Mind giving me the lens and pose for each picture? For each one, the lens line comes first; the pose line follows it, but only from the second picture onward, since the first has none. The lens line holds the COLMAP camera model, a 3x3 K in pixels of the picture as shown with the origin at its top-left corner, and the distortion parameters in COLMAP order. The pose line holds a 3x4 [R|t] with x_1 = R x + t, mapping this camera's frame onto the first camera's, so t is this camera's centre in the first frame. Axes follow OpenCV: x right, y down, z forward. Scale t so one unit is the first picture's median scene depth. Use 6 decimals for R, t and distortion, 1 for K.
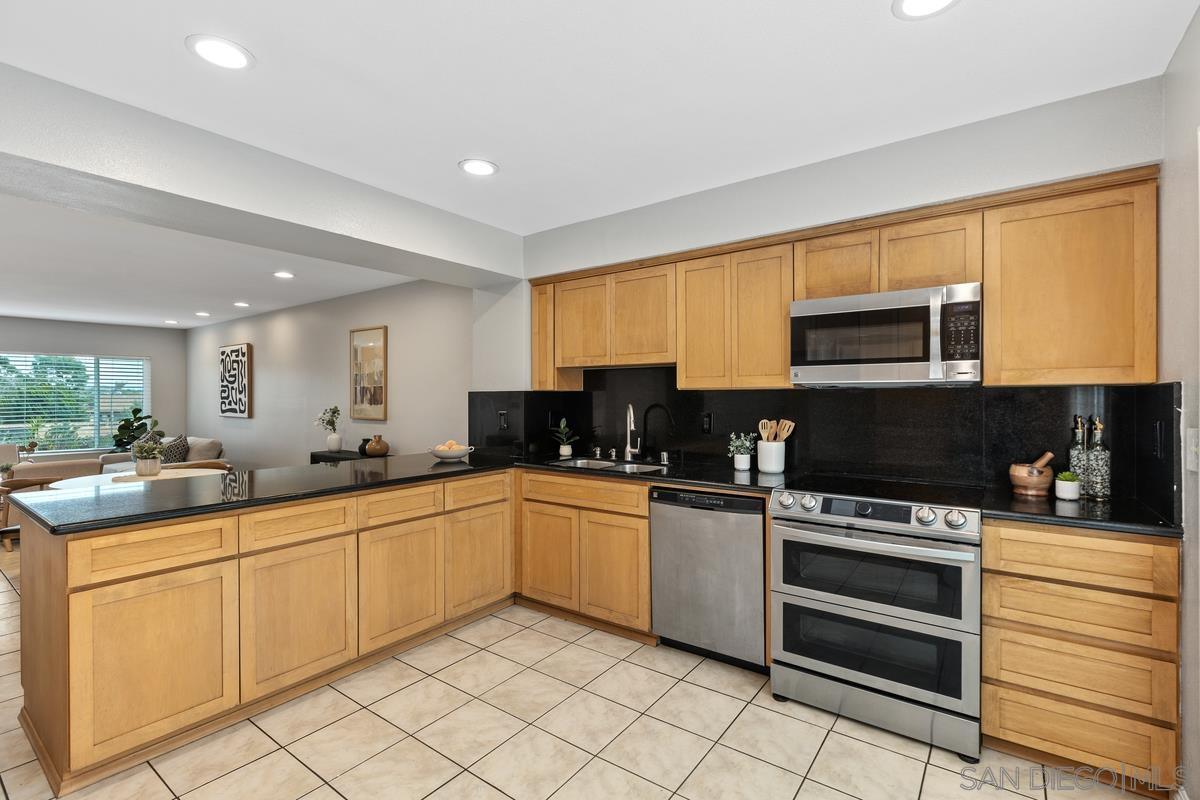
lens RADIAL K [[544.2, 0, 600.0], [0, 544.2, 400.0], [0, 0, 1]] dist [-0.000691, -0.000231]
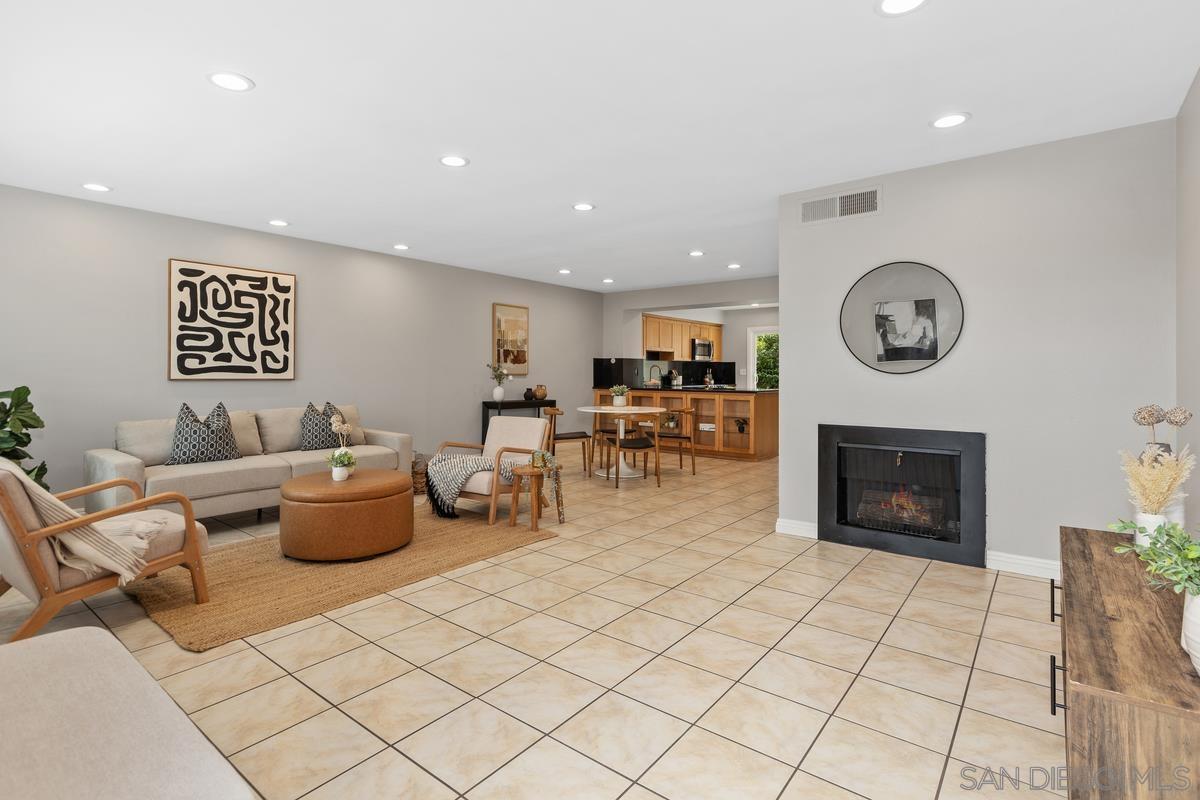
lens RADIAL K [[562.6, 0, 606.4], [0, 562.6, 386.3], [0, 0, 1]] dist [-0.001145, -0.000443]
pose [[0.028997, -0.017433, 0.999427, -3.151795], [0.006467, 0.999830, 0.017252, 0.073229], [-0.999559, 0.005963, 0.029105, 1.294388]]
